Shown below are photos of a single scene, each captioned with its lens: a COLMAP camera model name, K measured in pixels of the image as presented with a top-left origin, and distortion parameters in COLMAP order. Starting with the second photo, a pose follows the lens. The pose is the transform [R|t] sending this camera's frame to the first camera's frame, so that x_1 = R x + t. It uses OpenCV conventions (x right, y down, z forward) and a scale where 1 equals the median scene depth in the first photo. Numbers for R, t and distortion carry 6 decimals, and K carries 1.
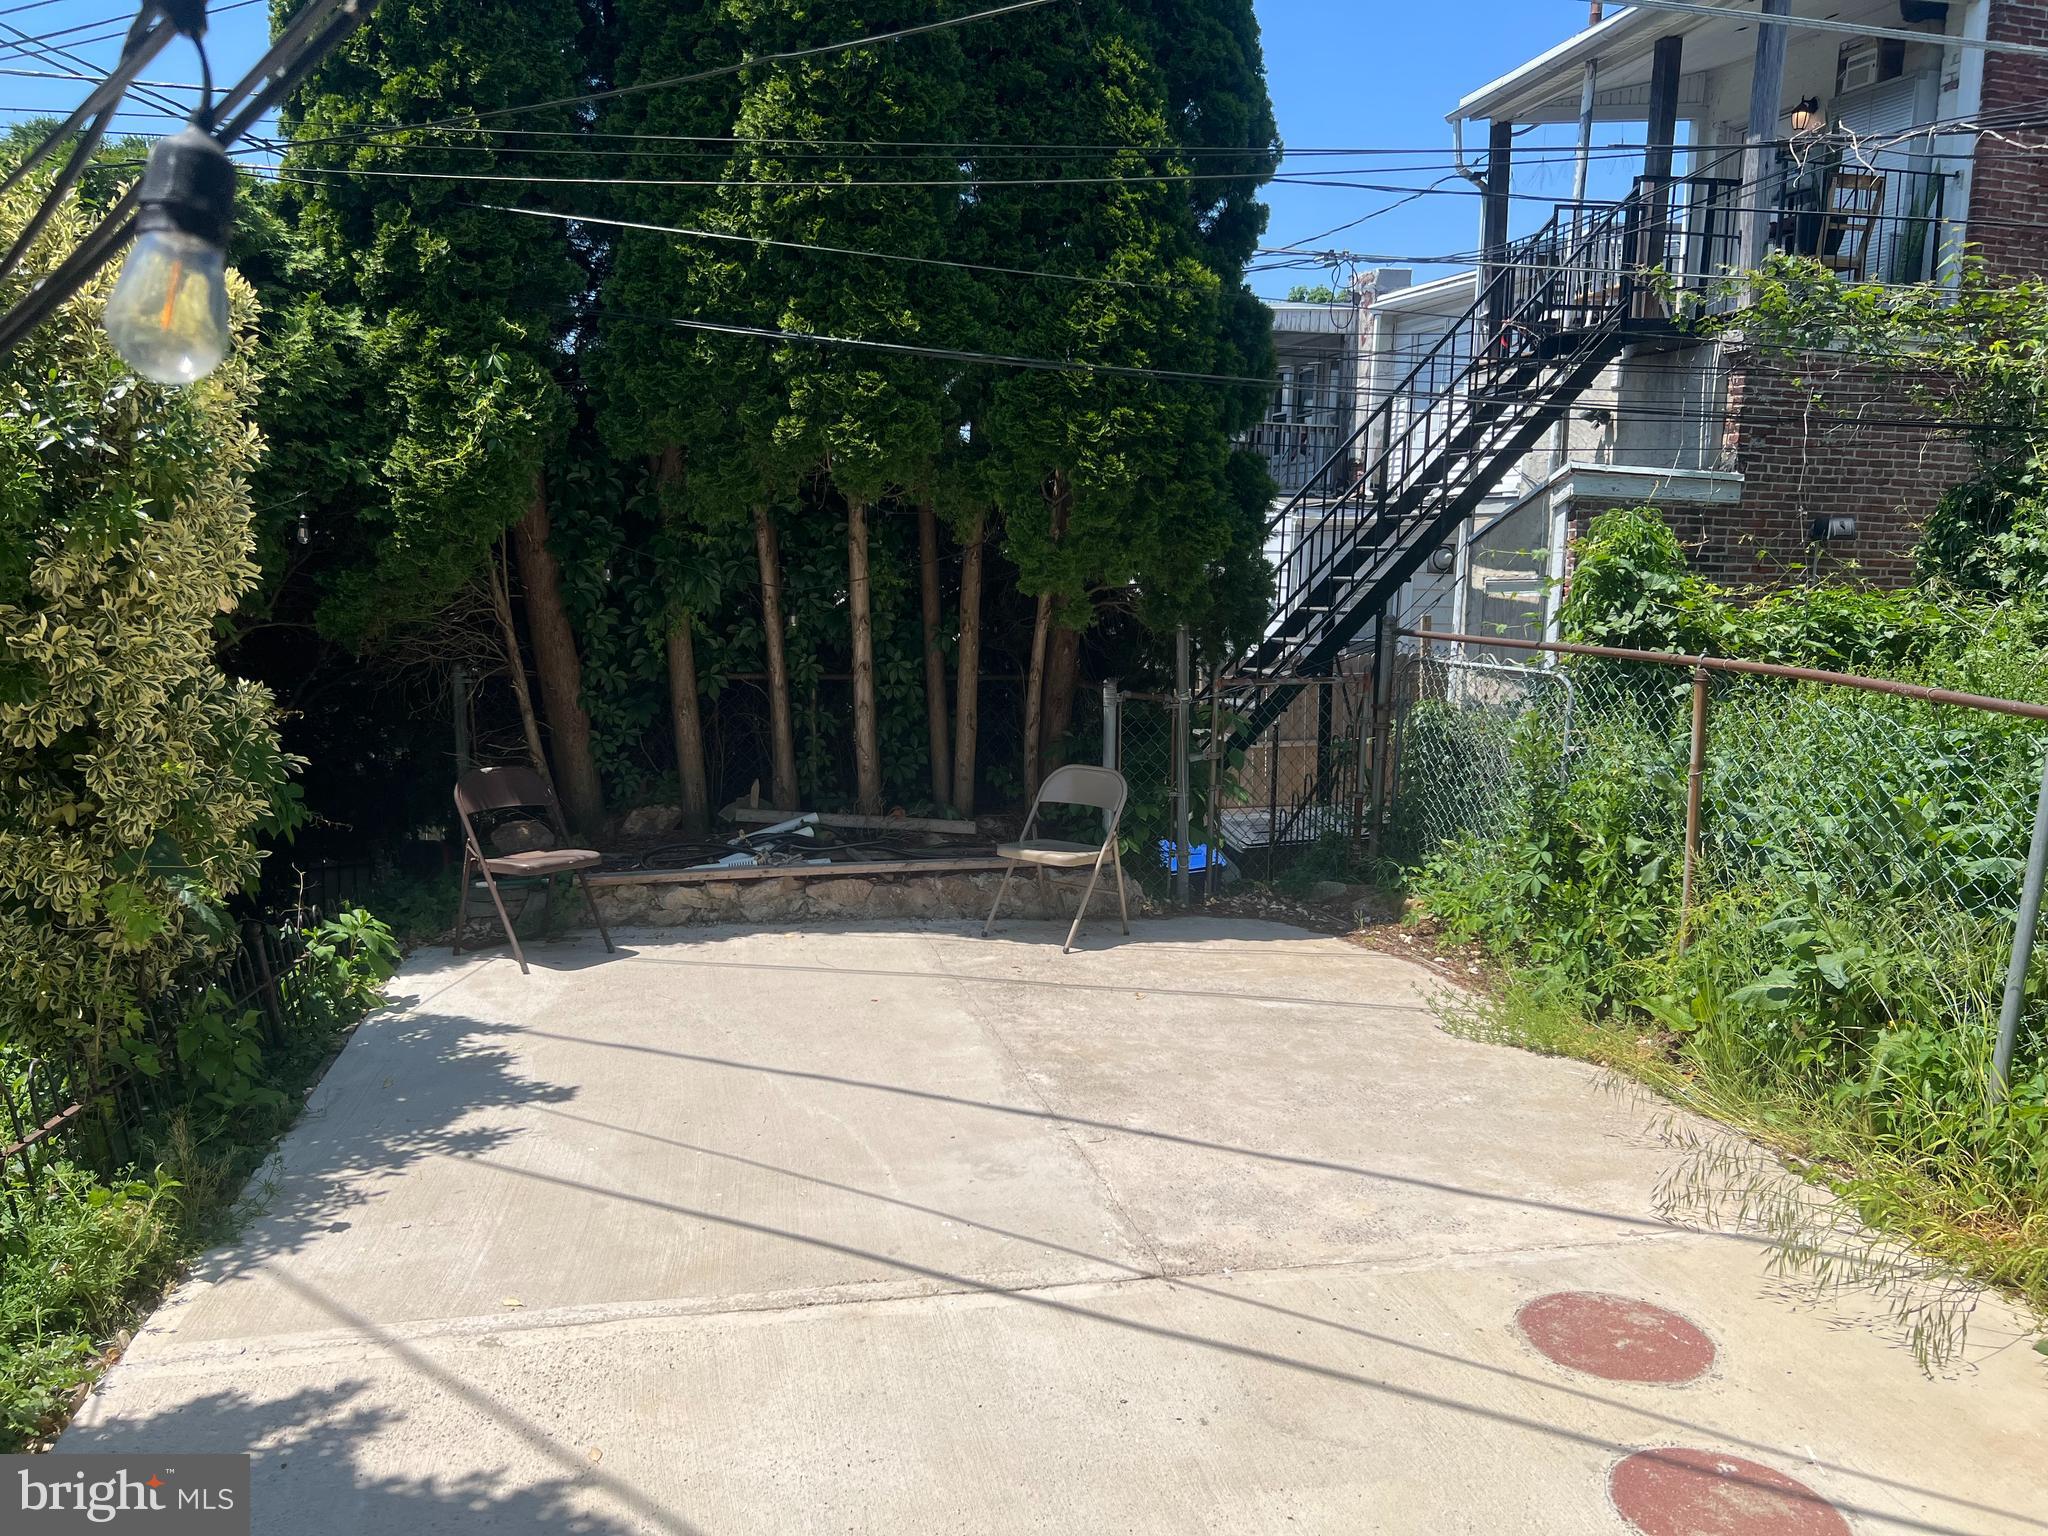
lens RADIAL K [[1567.8, 0, 993.5], [0, 1567.8, 768.8], [0, 0, 1]] dist [0.119871, -0.198063]
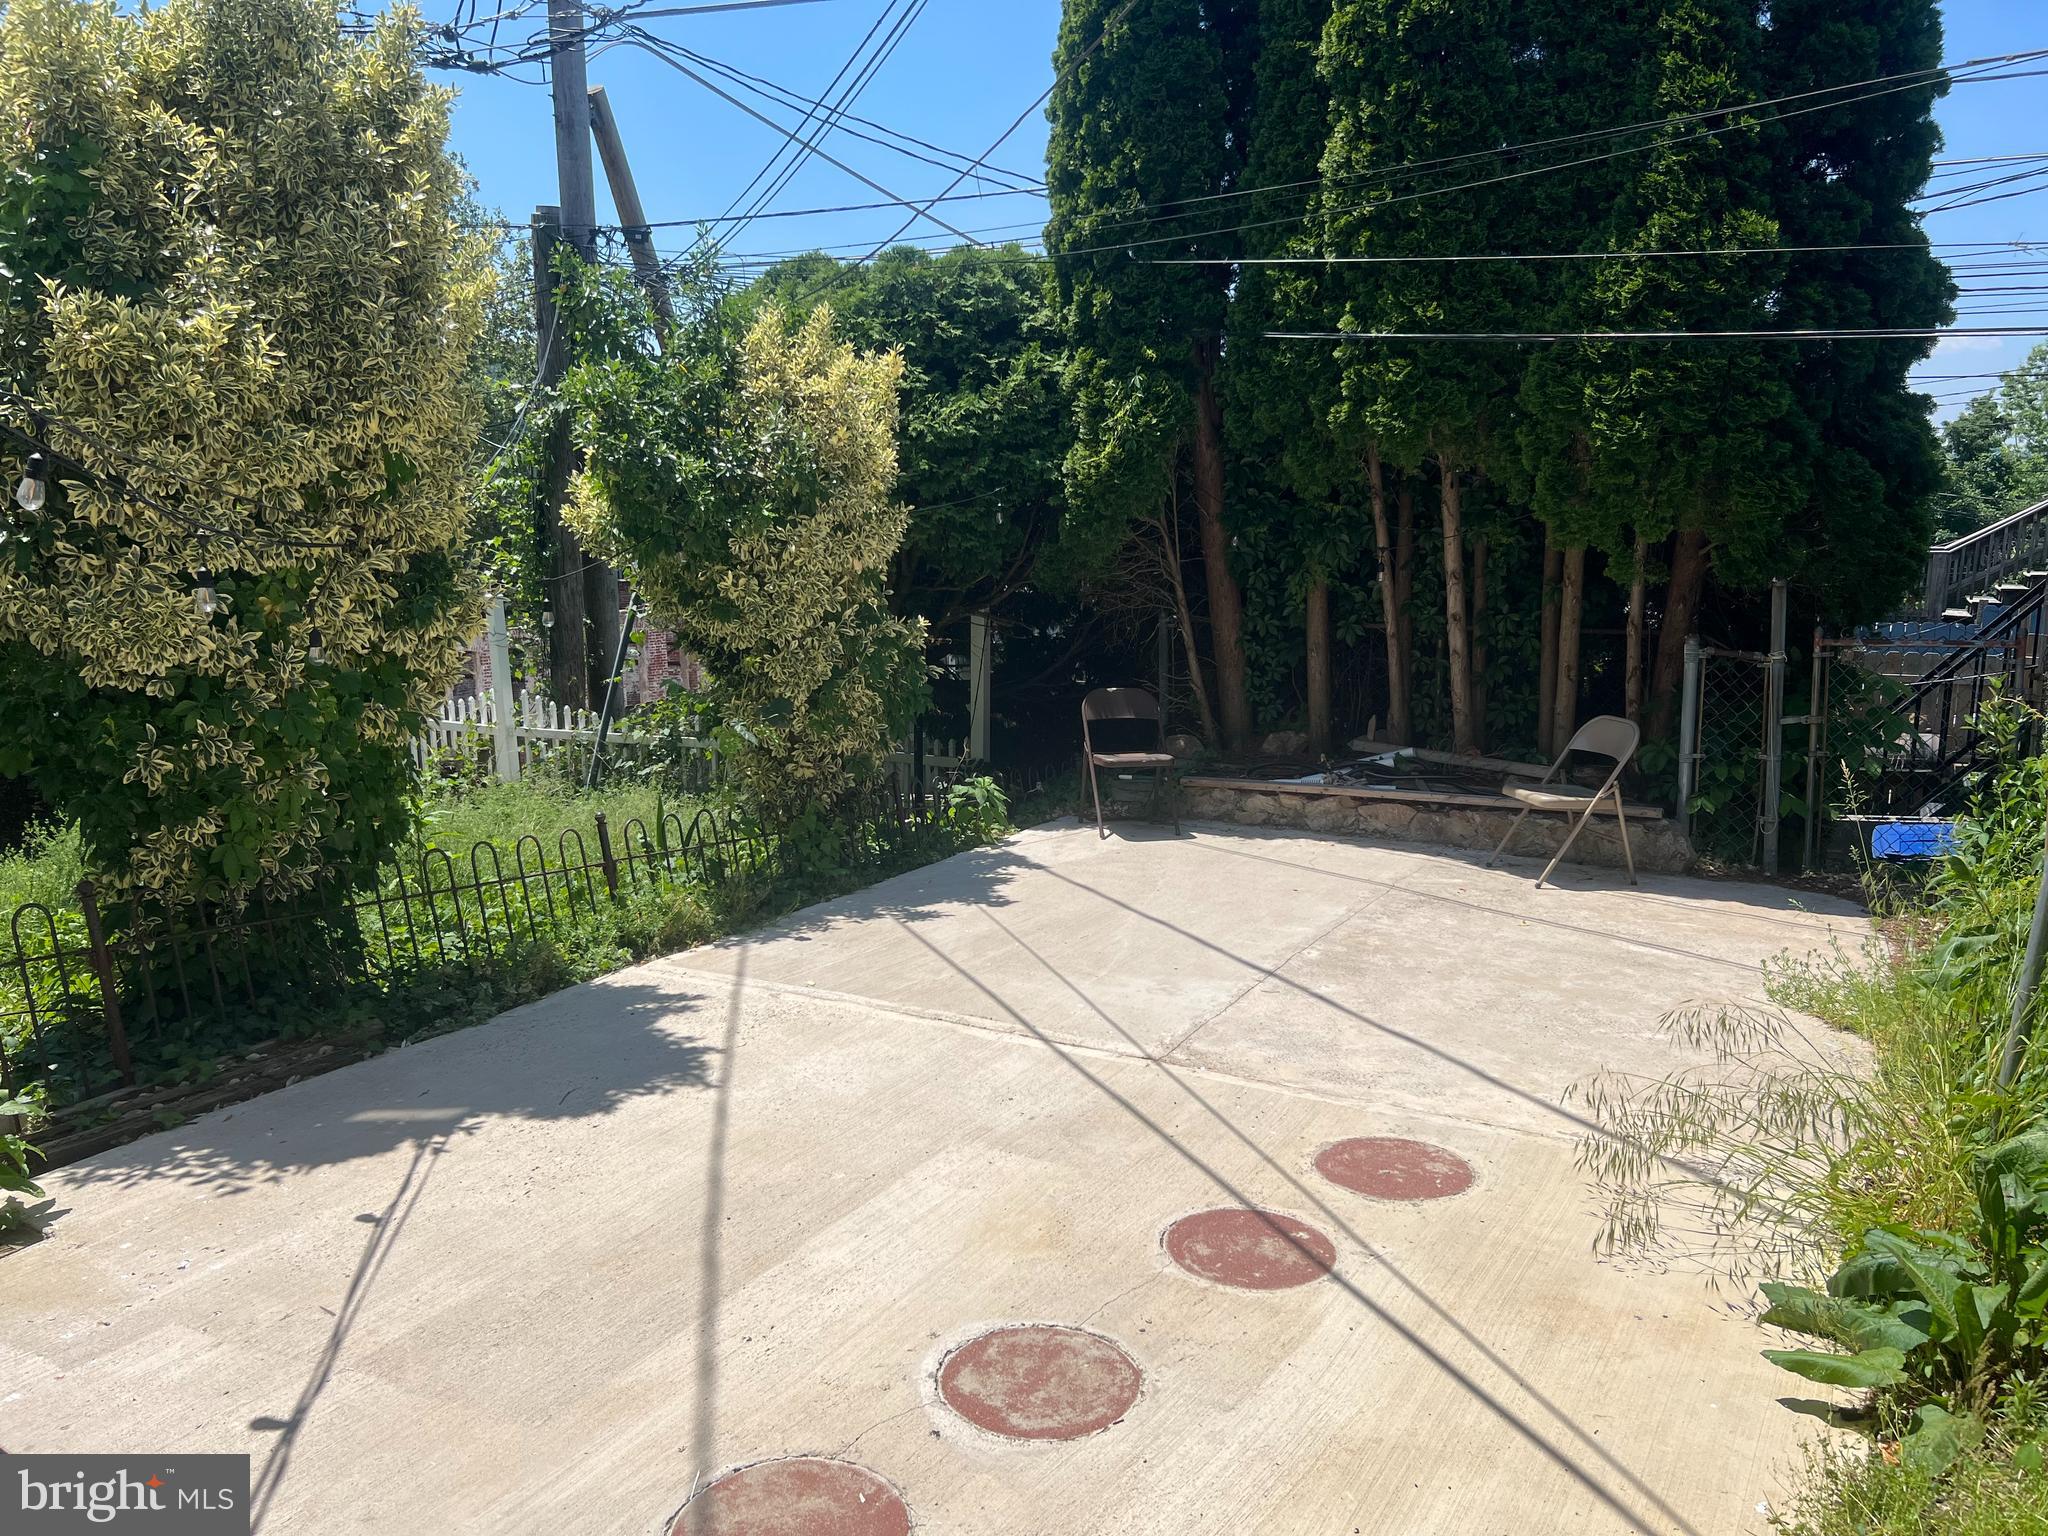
lens RADIAL K [[1567.8, 0, 993.5], [0, 1567.8, 768.8], [0, 0, 1]] dist [0.119871, -0.198063]
pose [[0.739071, 0.084600, -0.668294, 0.498468], [-0.068313, 0.996381, 0.050585, 0.007509], [0.670154, 0.008267, 0.742176, -0.053123]]
